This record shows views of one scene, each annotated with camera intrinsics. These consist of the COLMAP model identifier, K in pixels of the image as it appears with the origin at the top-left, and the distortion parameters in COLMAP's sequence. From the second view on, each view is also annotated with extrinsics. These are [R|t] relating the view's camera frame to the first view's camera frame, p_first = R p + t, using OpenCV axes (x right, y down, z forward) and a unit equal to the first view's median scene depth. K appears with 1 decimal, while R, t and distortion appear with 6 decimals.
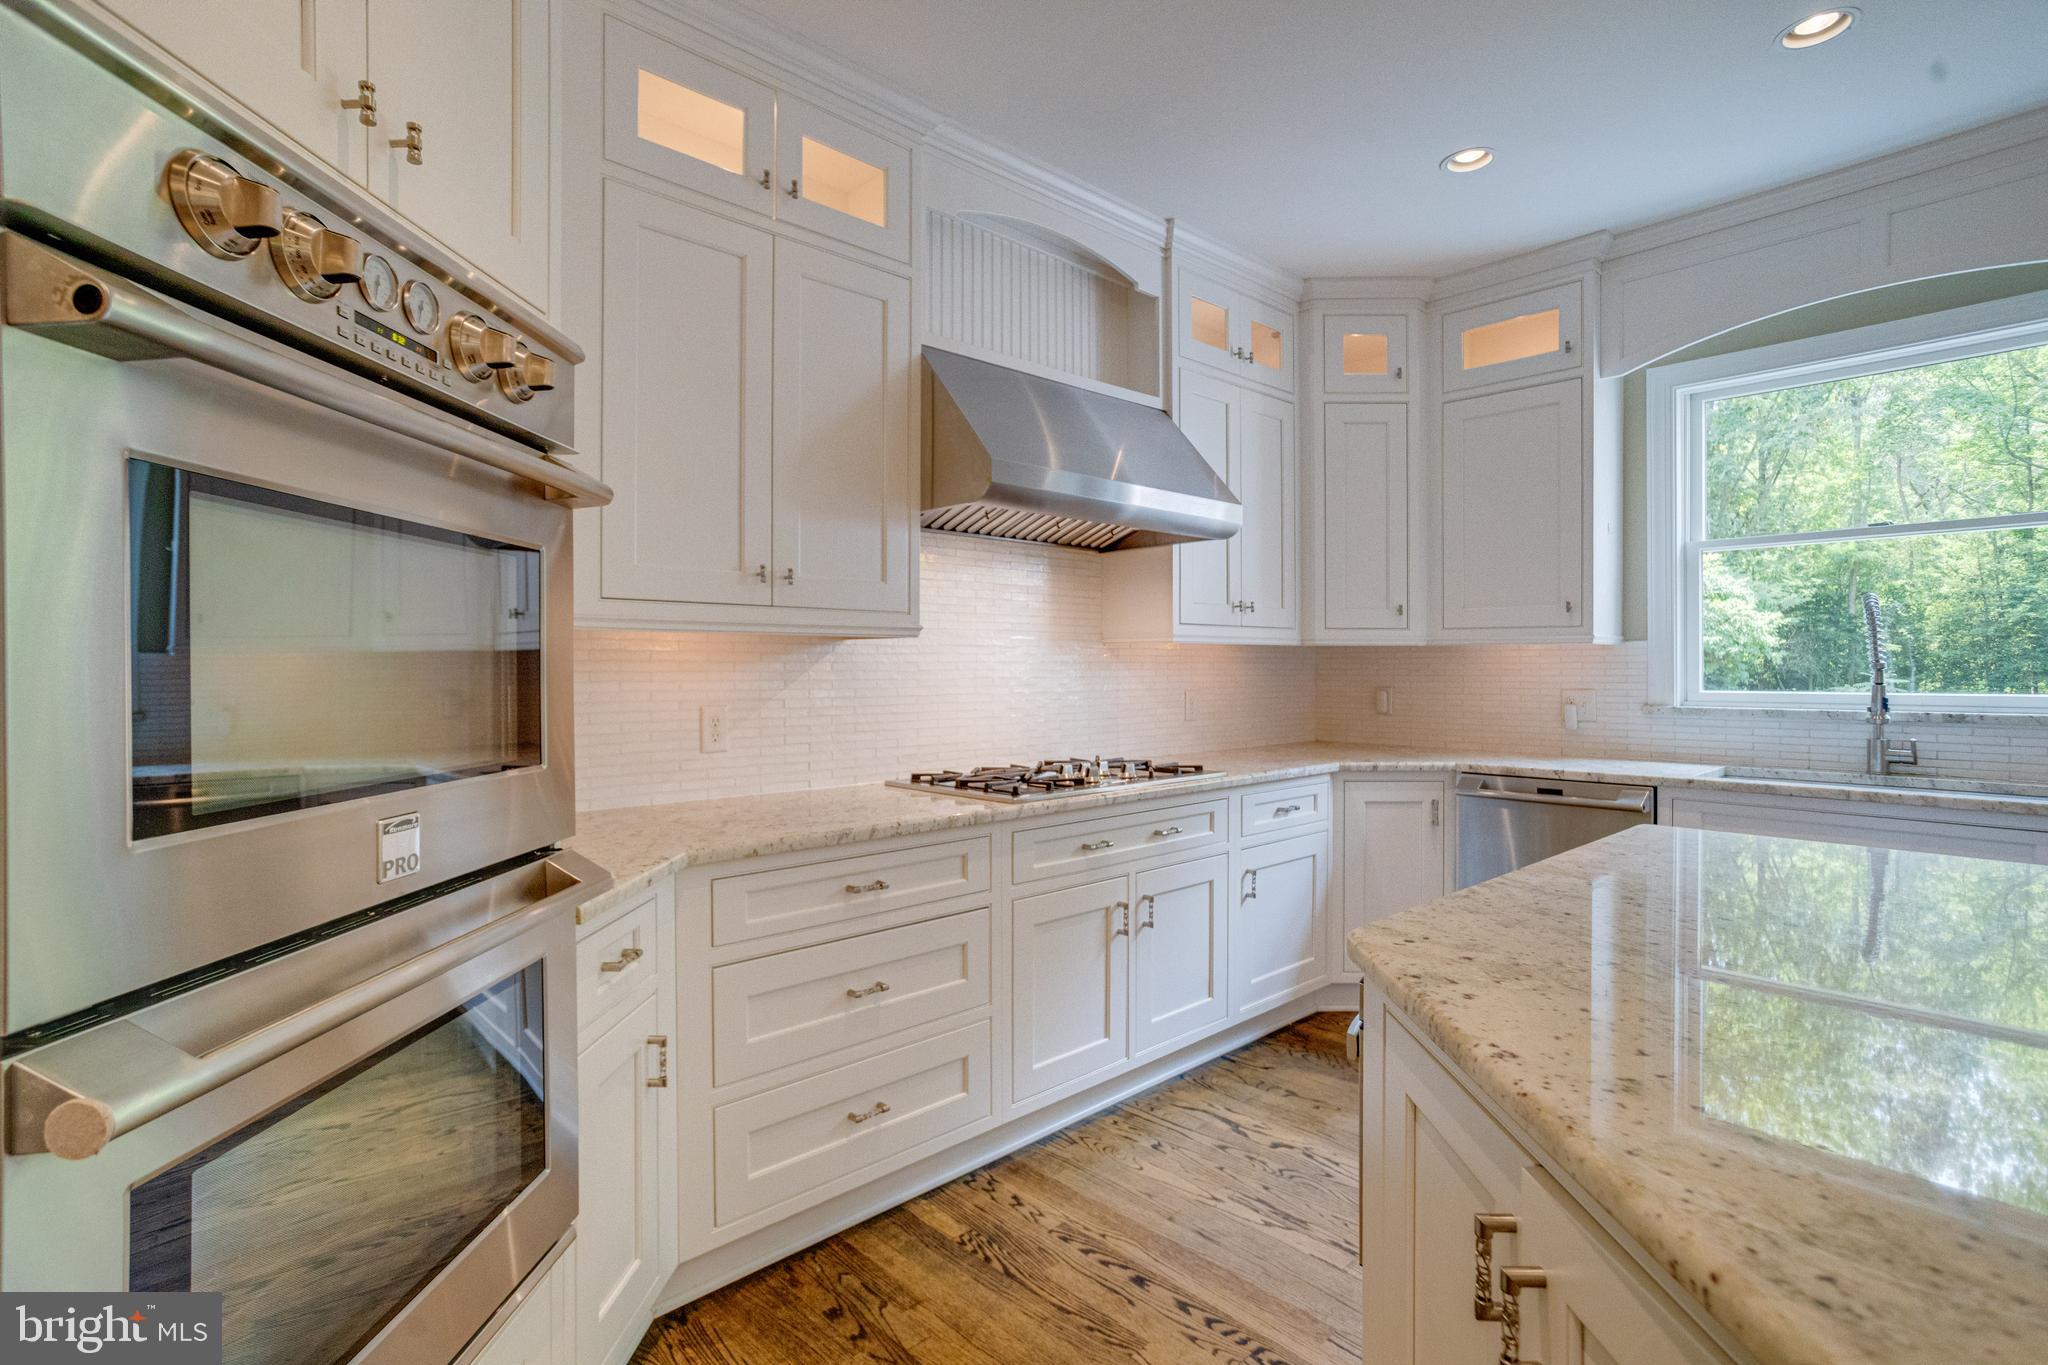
lens RADIAL K [[999.3, 0, 1019.3], [0, 999.3, 682.9], [0, 0, 1]] dist [-0.052712, 0.039240]
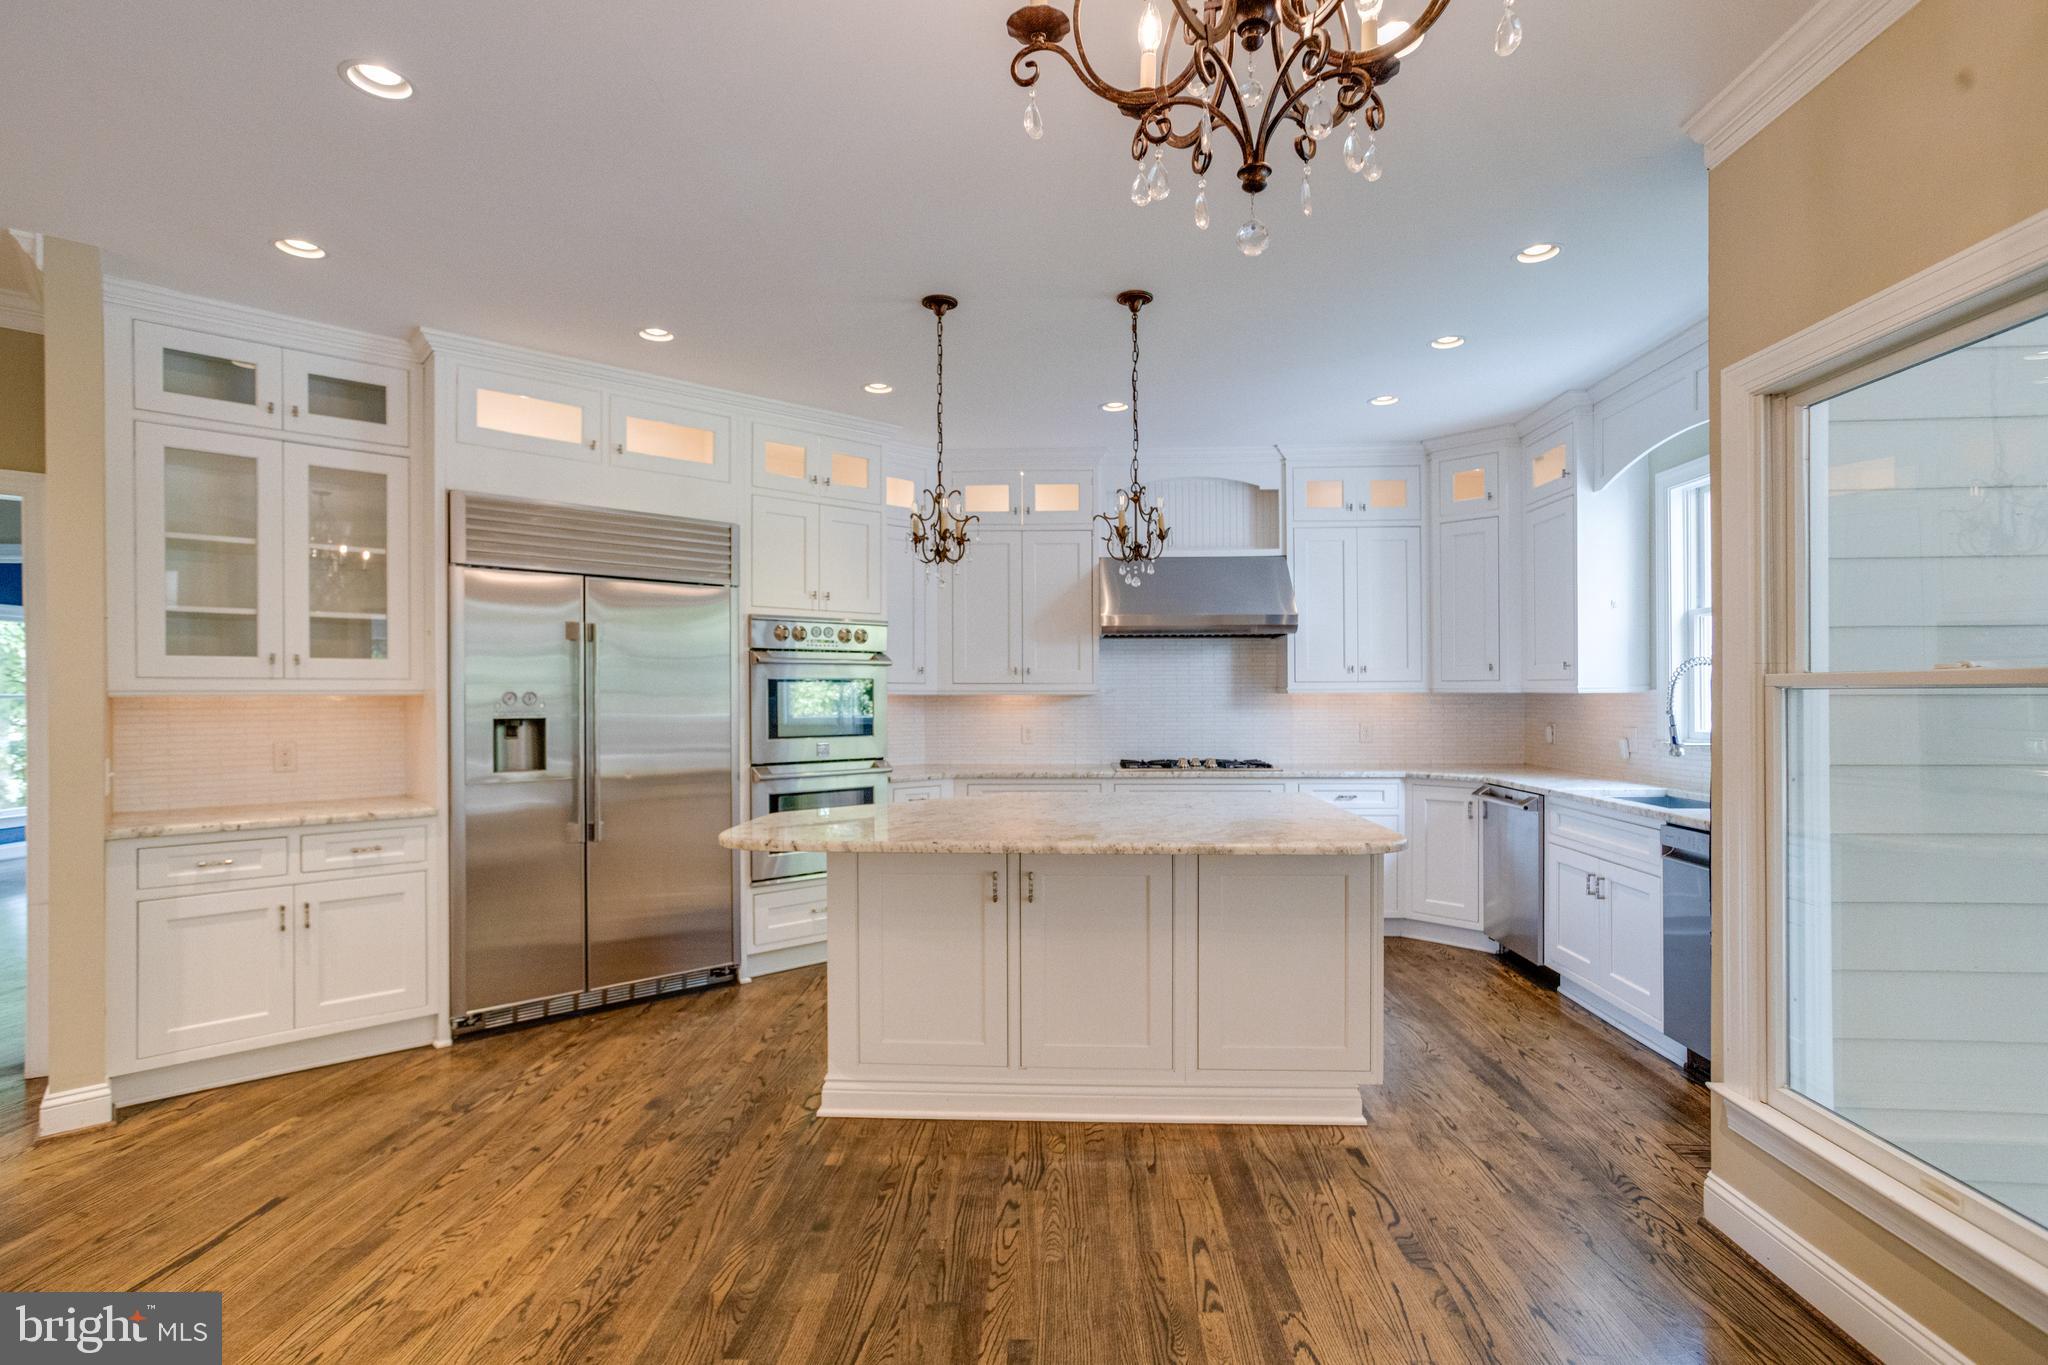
lens RADIAL K [[985.2, 0, 1024.0], [0, 985.2, 682.5], [0, 0, 1]] dist [-0.048489, 0.030674]
pose [[0.694082, -0.009354, -0.719835, 1.234347], [-0.008073, 0.999752, -0.020776, -0.023522], [0.719851, 0.020231, 0.693834, -0.556766]]
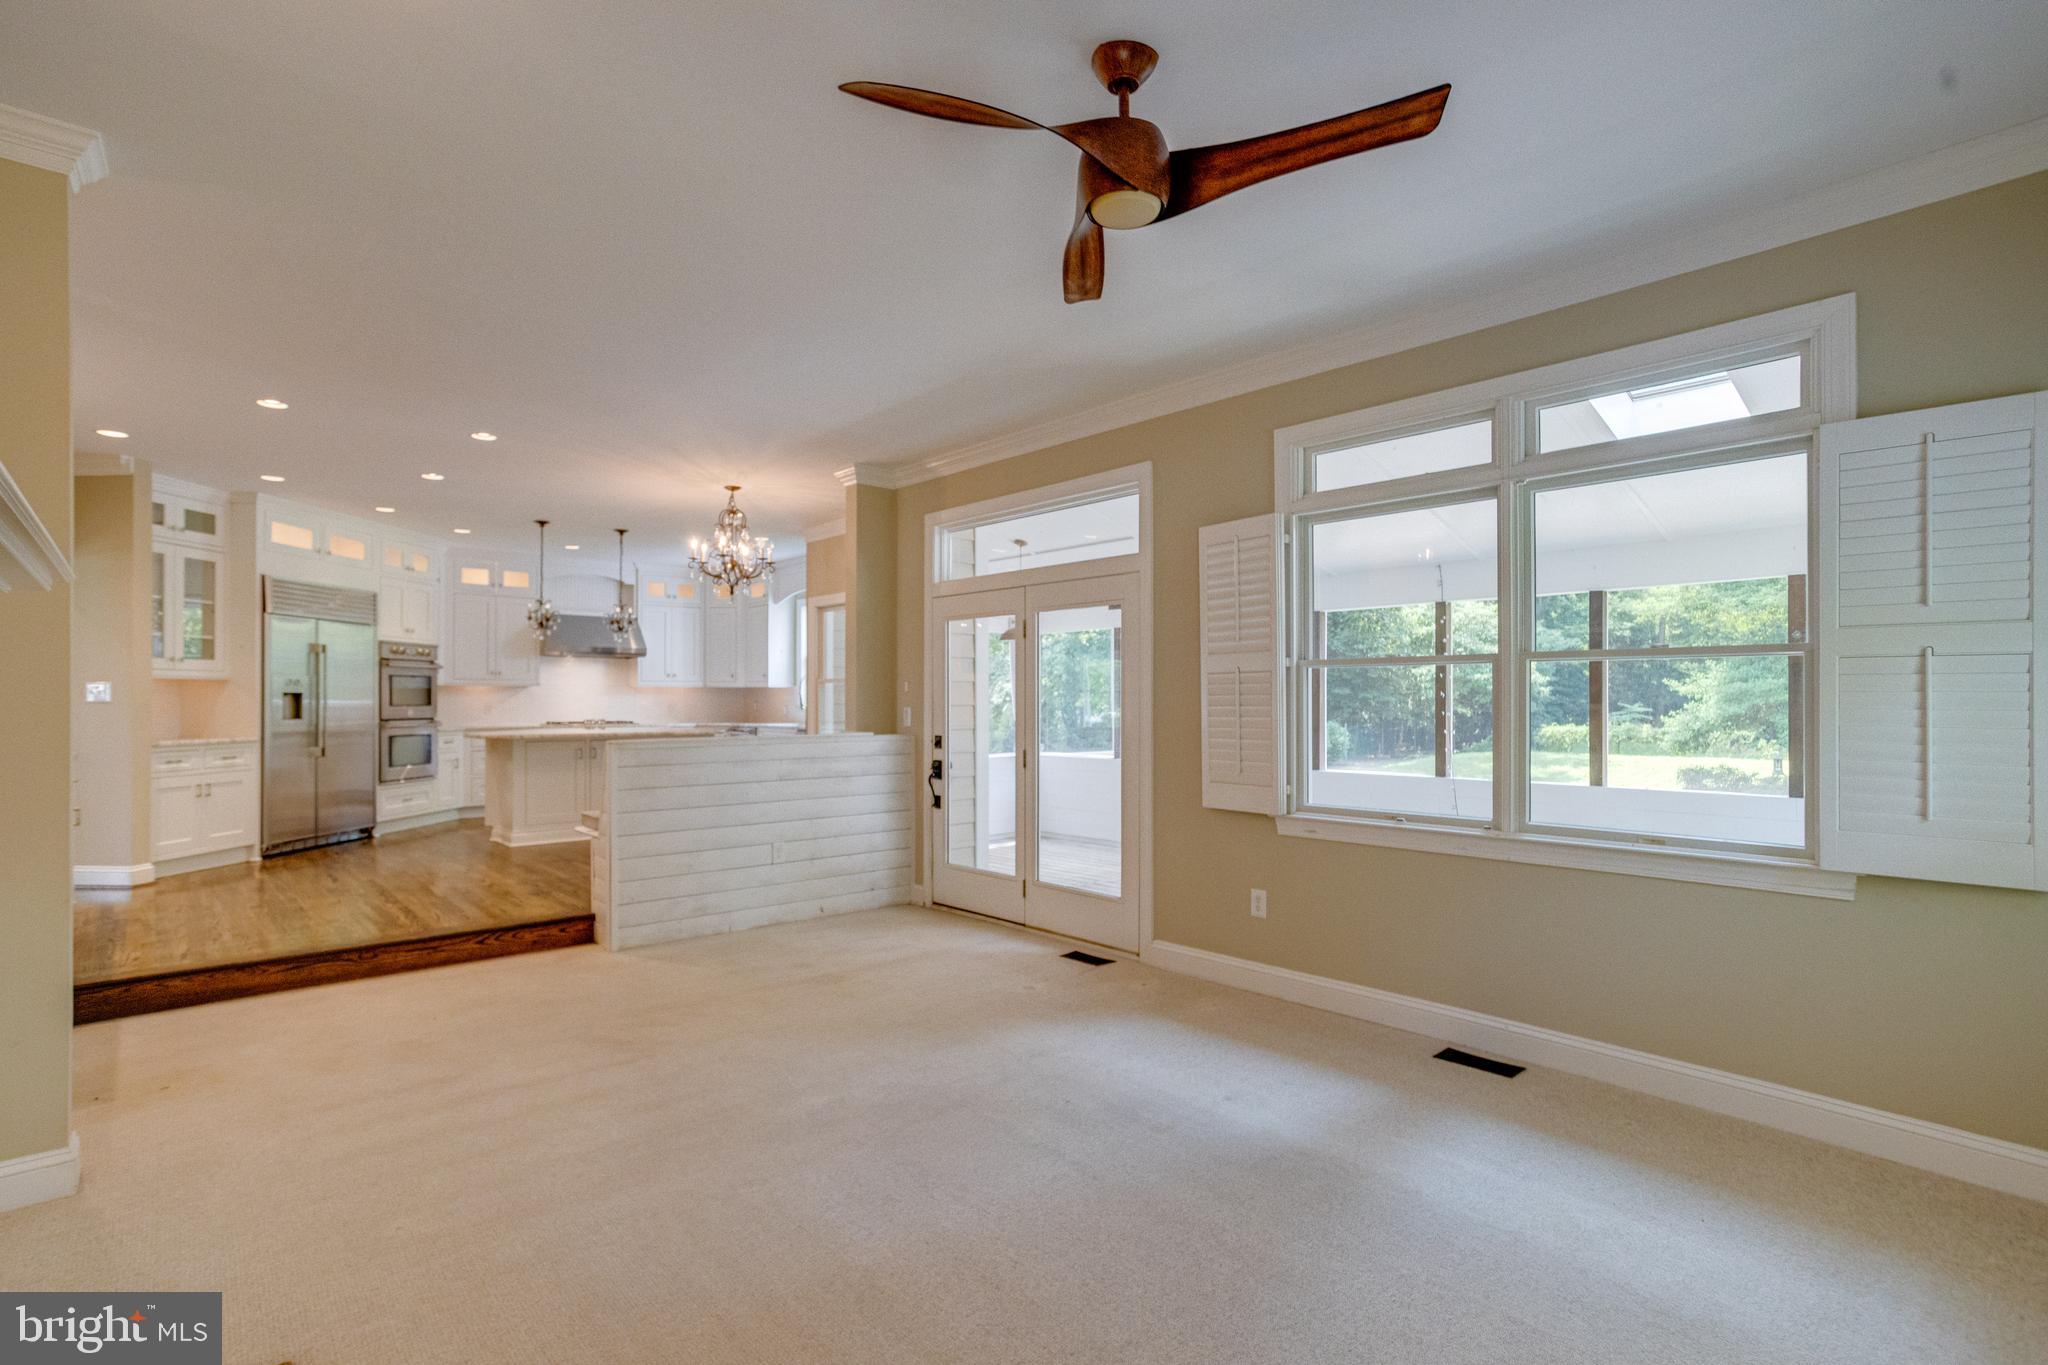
lens RADIAL K [[1012.1, 0, 1018.2], [0, 1012.1, 697.5], [0, 0, 1]] dist [-0.053234, 0.042094]
pose [[0.999693, -0.001211, -0.024745, 1.820227], [0.000787, 0.999853, -0.017147, 0.066882], [0.024762, 0.017122, 0.999547, -2.830715]]
